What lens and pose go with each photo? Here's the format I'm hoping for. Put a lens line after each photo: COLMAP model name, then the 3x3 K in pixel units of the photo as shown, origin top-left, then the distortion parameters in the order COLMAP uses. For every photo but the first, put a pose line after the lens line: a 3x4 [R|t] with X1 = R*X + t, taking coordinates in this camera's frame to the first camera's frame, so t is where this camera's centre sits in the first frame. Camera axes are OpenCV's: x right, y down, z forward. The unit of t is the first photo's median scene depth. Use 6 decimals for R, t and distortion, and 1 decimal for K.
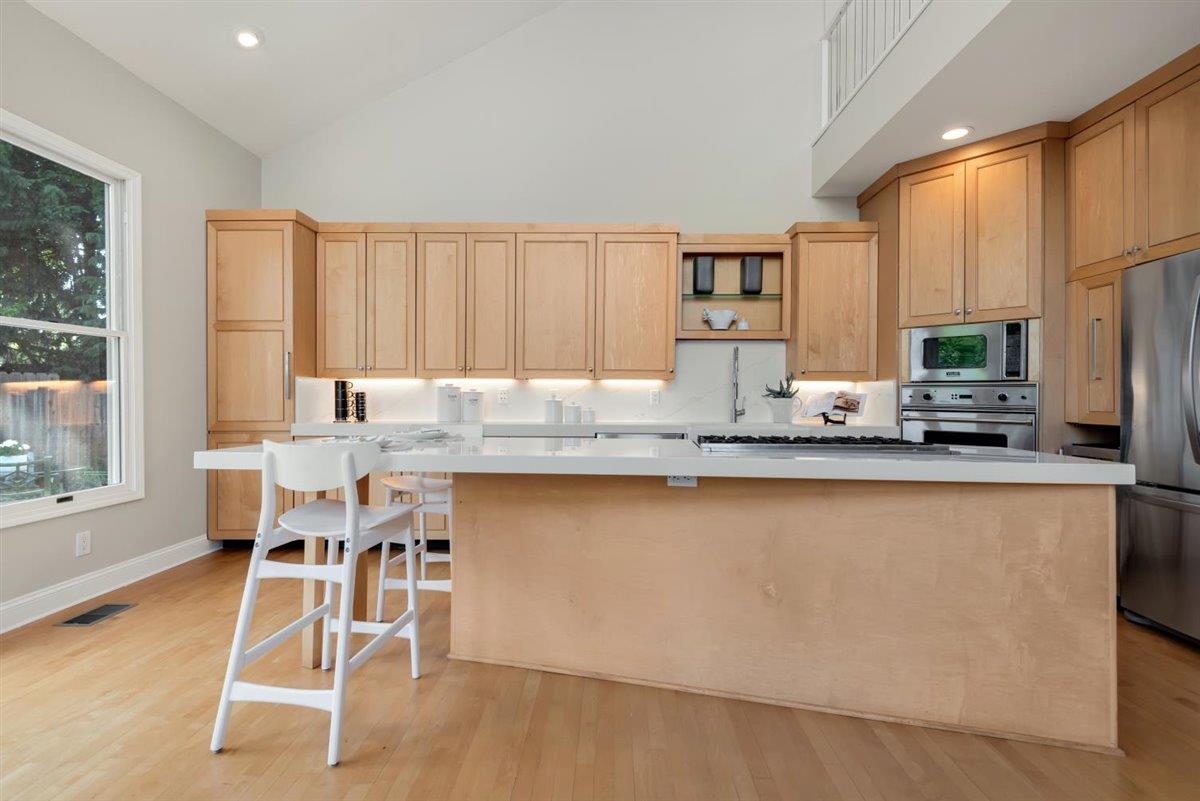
lens RADIAL K [[553.1, 0, 600.0], [0, 553.1, 400.5], [0, 0, 1]] dist [0.002763, -0.000196]
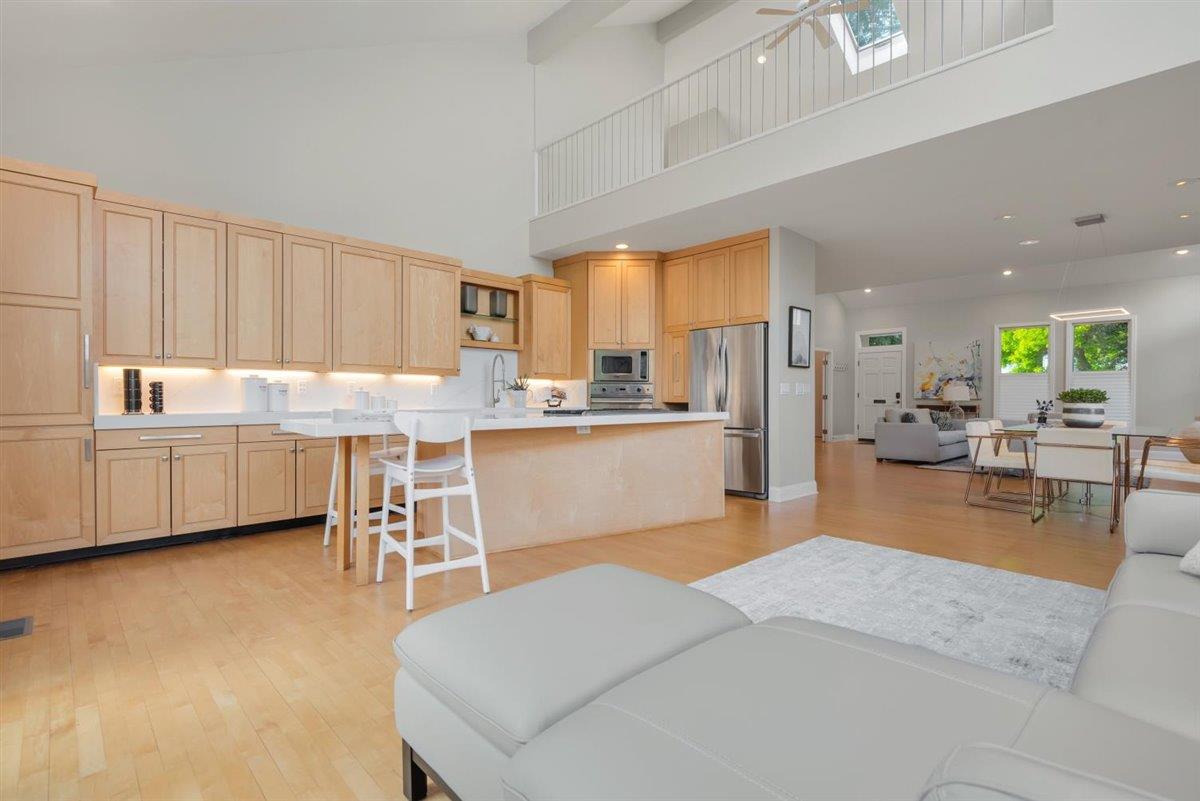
lens RADIAL K [[553.1, 0, 600.0], [0, 553.1, 400.5], [0, 0, 1]] dist [0.002763, -0.000196]
pose [[0.701723, -0.007800, 0.712407, -0.578284], [0.007117, 0.999967, 0.003938, 0.018474], [-0.712414, 0.002307, 0.701755, -0.188319]]
